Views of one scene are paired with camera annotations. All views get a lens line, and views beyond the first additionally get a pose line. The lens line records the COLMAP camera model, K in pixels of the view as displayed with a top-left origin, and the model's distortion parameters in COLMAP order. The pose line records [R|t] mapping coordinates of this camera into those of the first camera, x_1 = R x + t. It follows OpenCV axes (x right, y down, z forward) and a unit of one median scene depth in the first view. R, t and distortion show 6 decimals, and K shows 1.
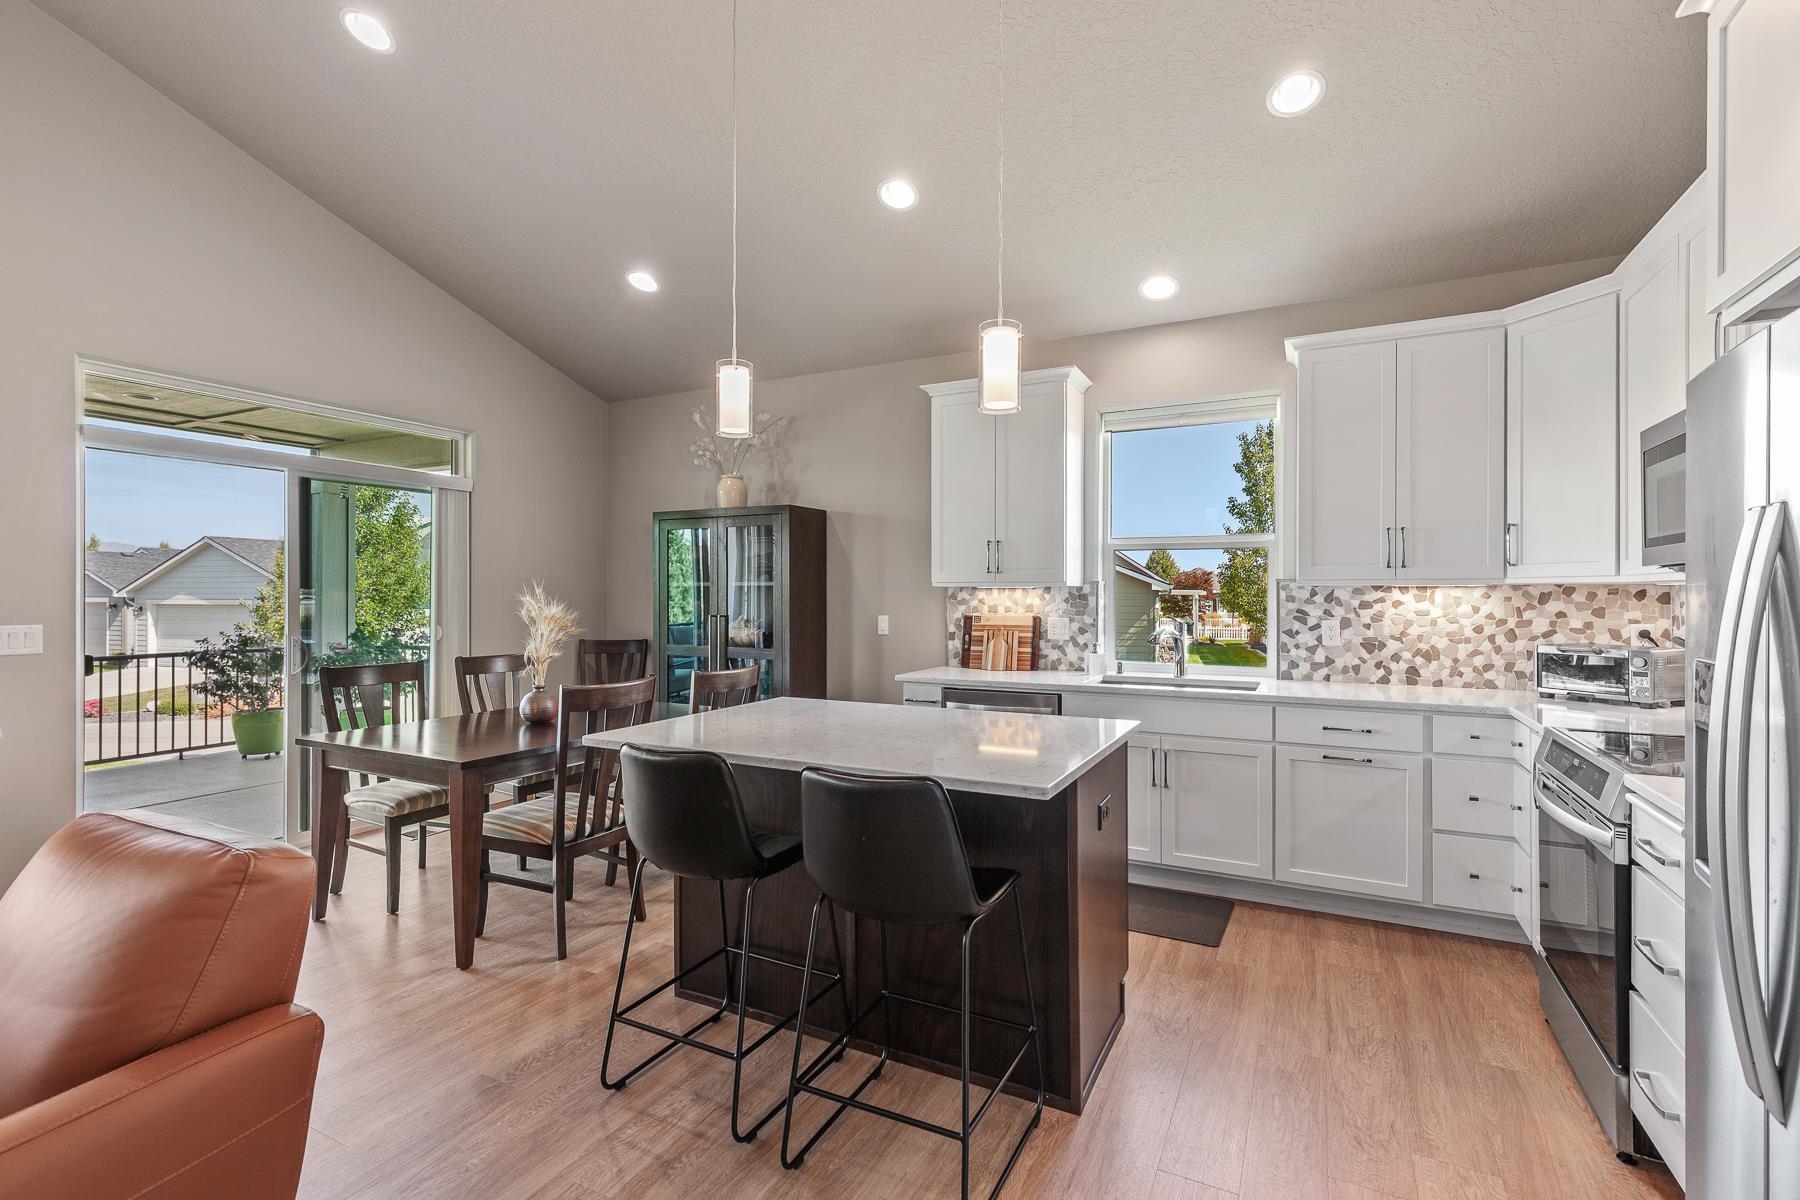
lens RADIAL K [[808.2, 0, 903.0], [0, 808.2, 592.7], [0, 0, 1]] dist [0.002301, 0.000258]
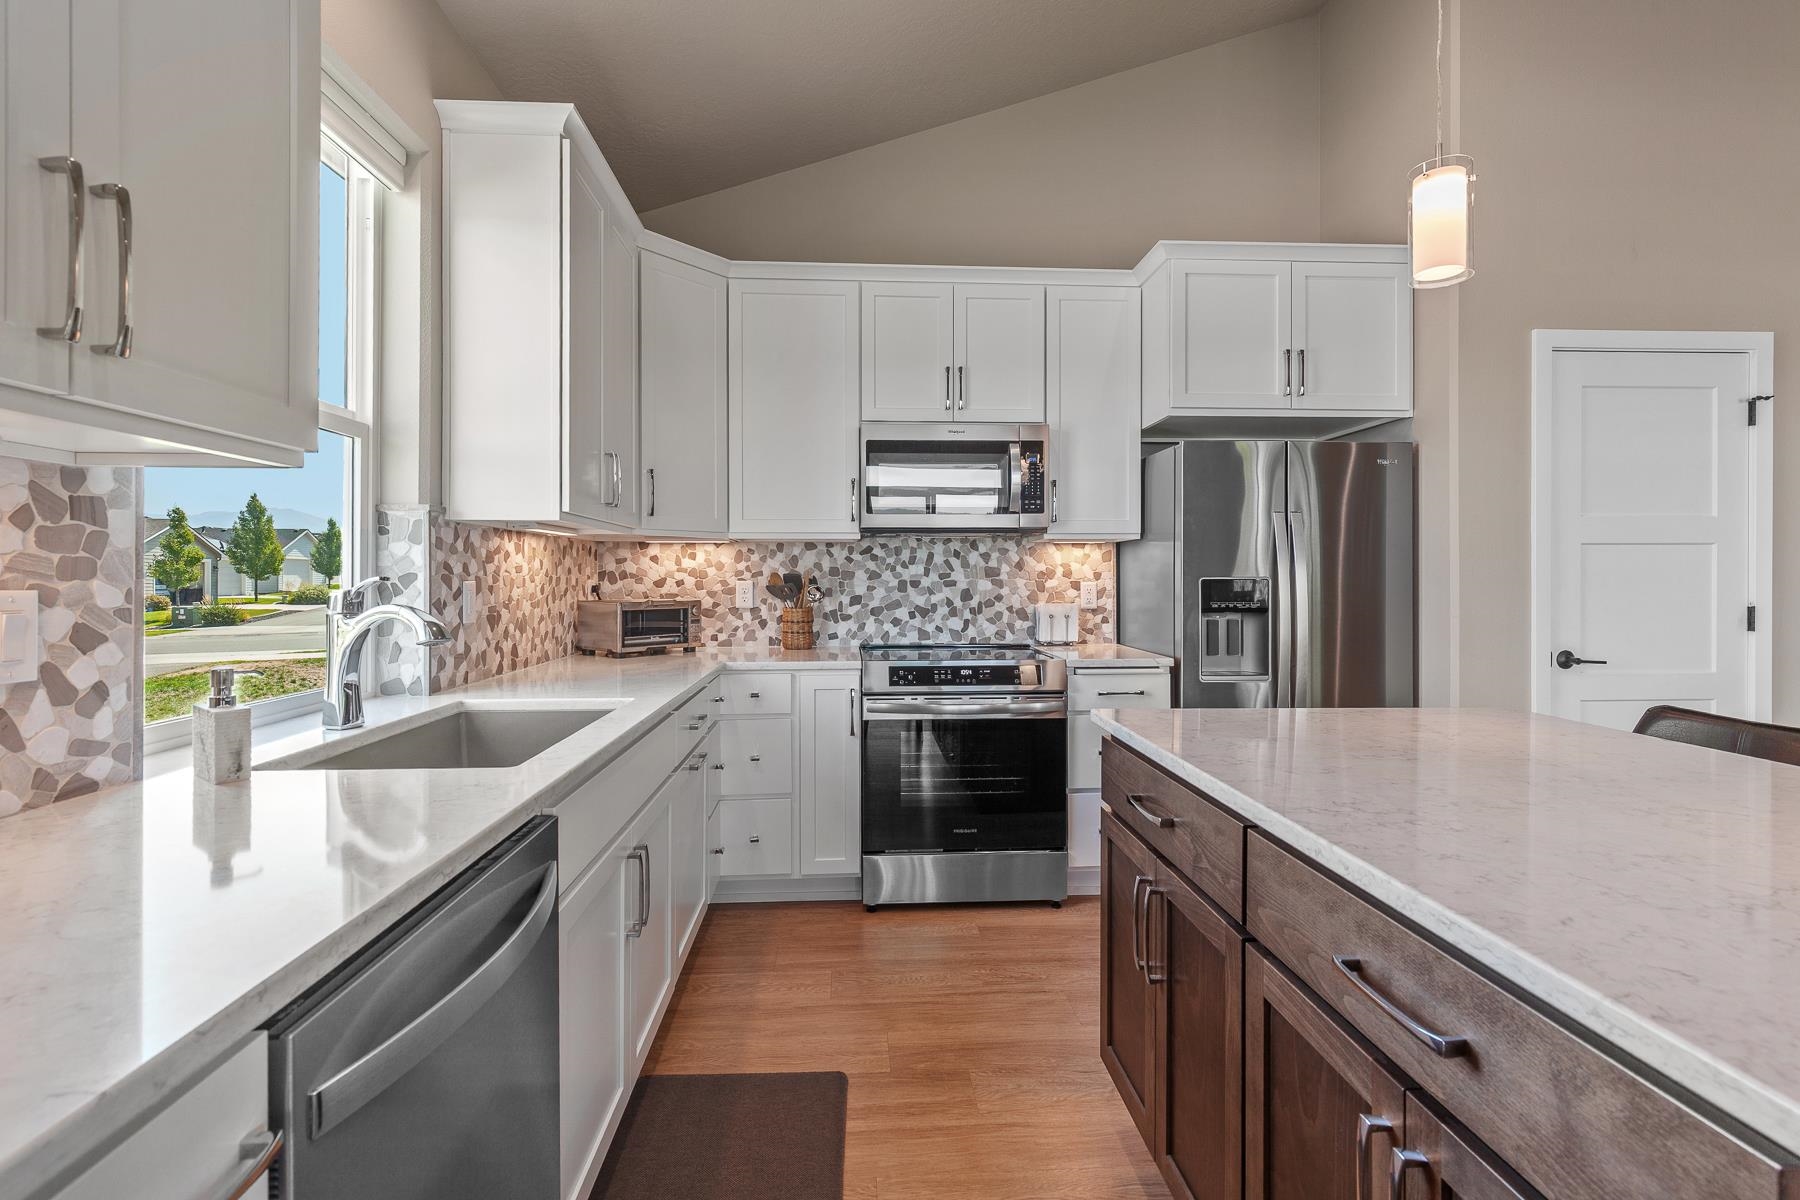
lens RADIAL K [[826.4, 0, 900.8], [0, 826.4, 577.1], [0, 0, 1]] dist [0.013641, 0.000306]
pose [[-0.514842, 0.000259, 0.857285, -0.168138], [-0.001236, 0.999999, -0.001044, 0.032006], [-0.857284, -0.001597, -0.514841, 1.062555]]
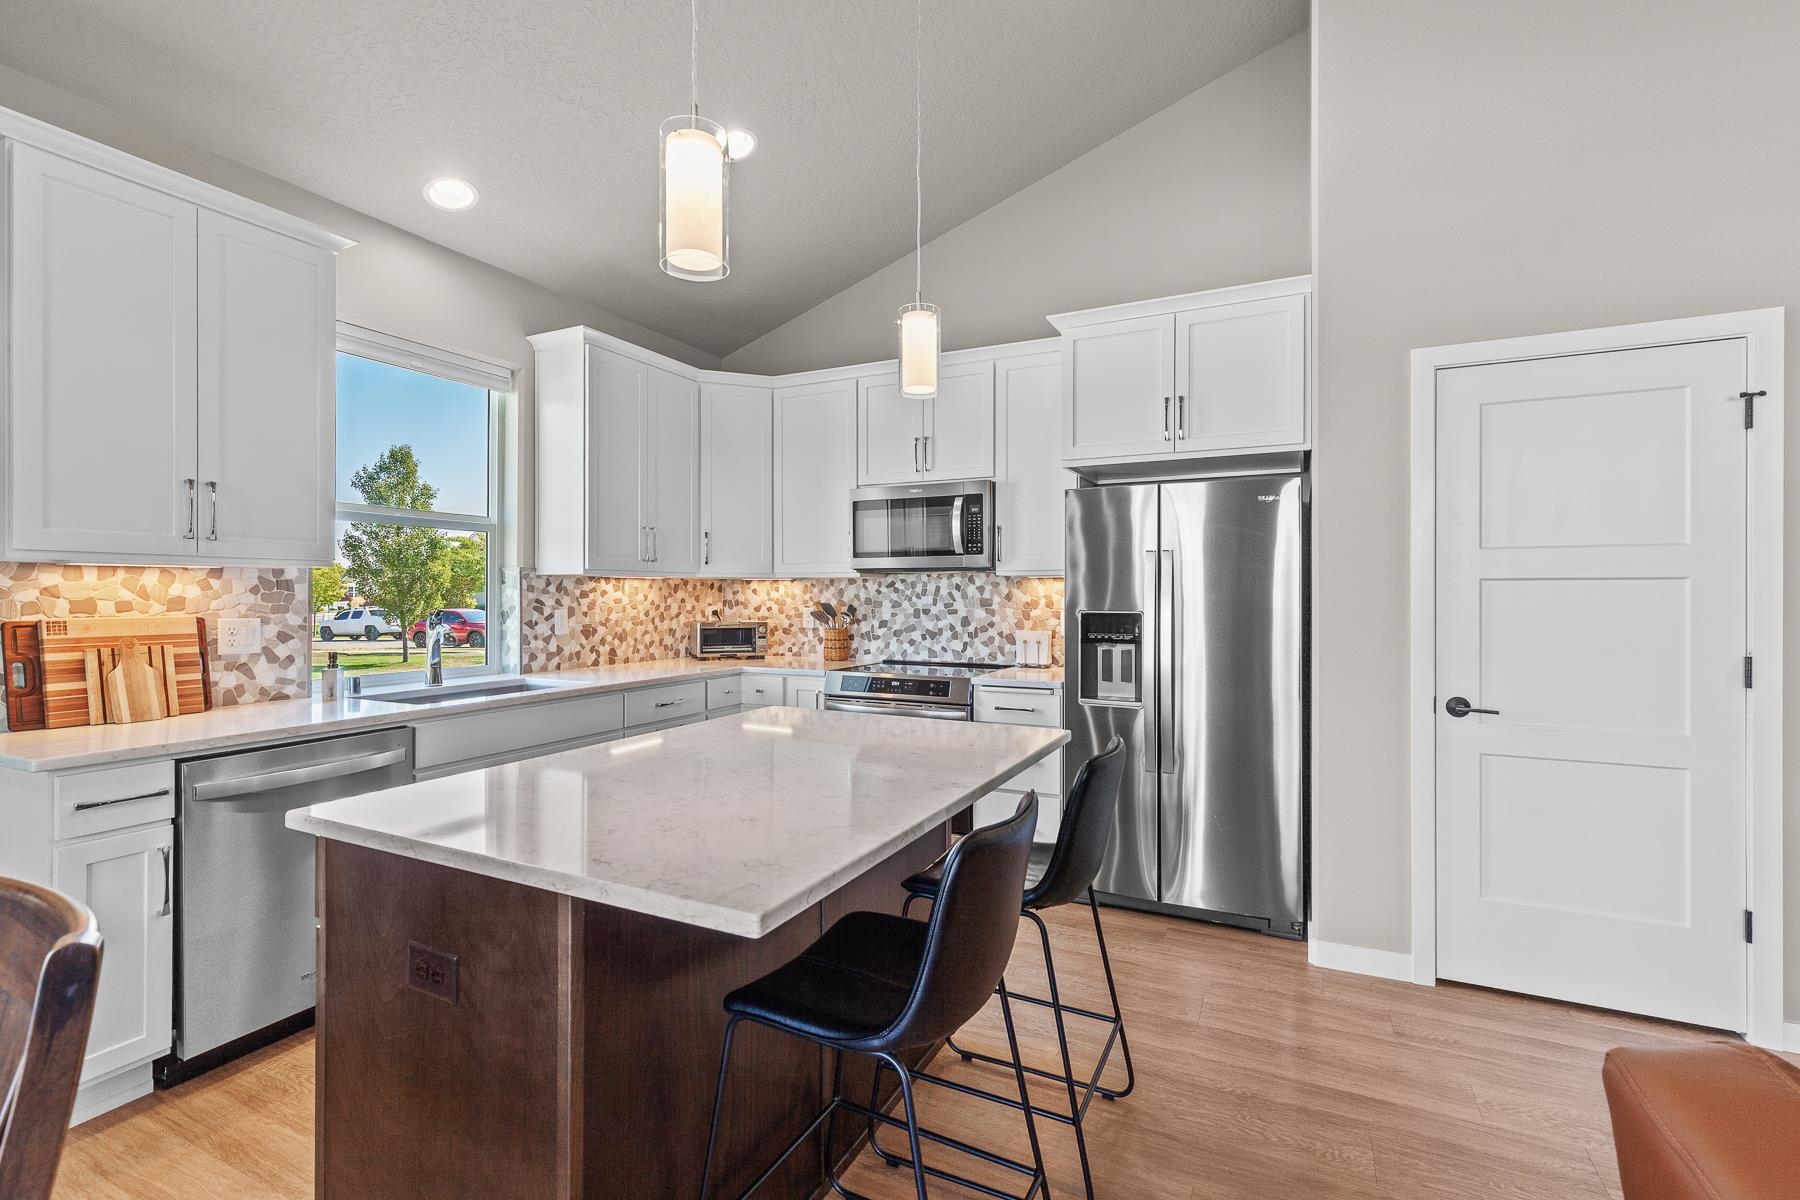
lens RADIAL K [[808.2, 0, 903.0], [0, 808.2, 592.7], [0, 0, 1]] dist [0.002301, 0.000258]
pose [[-0.021779, 0.000223, 0.999763, -0.506928], [-0.003512, 0.999994, -0.000299, 0.011922], [-0.999757, -0.003517, -0.021778, 0.603744]]
